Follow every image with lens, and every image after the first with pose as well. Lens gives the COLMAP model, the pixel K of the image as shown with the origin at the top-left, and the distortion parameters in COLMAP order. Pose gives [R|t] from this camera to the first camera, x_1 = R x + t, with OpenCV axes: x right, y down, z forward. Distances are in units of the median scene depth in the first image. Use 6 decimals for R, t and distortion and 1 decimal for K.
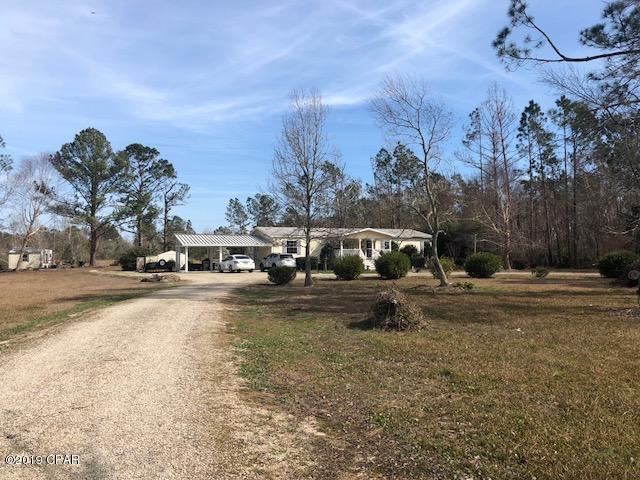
lens RADIAL K [[518.9, 0, 320.0], [0, 518.9, 240.0], [0, 0, 1]] dist [0.006126, -0.000688]
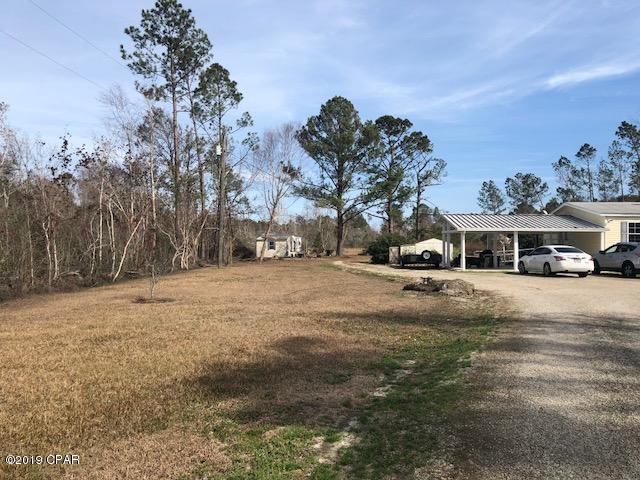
lens RADIAL K [[516.1, 0, 318.3], [0, 516.1, 258.8], [0, 0, 1]] dist [-0.001752, -0.006515]
pose [[0.894783, 0.023864, -0.445864, -0.078336], [0.001843, 0.998365, 0.057133, 0.005457], [0.446498, -0.051943, 0.893276, 0.199268]]
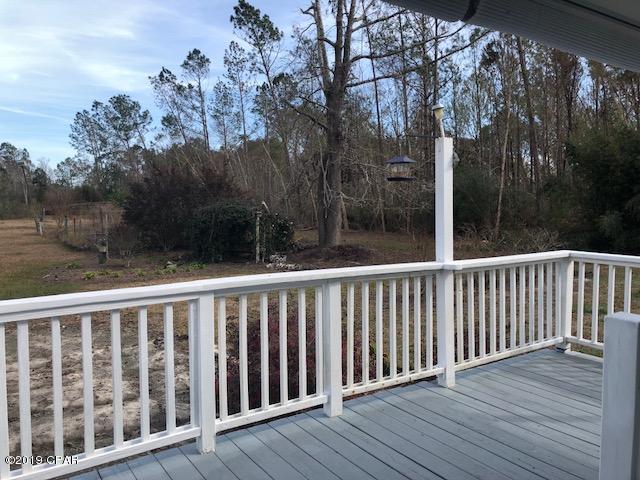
lens RADIAL K [[523.8, 0, 319.5], [0, 523.8, 225.5], [0, 0, 1]] dist [0.000269, -0.000711]
pose [[0.981737, -0.005907, 0.190150, -0.015115], [-0.009413, 0.996786, 0.079560, 0.012763], [-0.190009, -0.079897, 0.978526, 0.875053]]
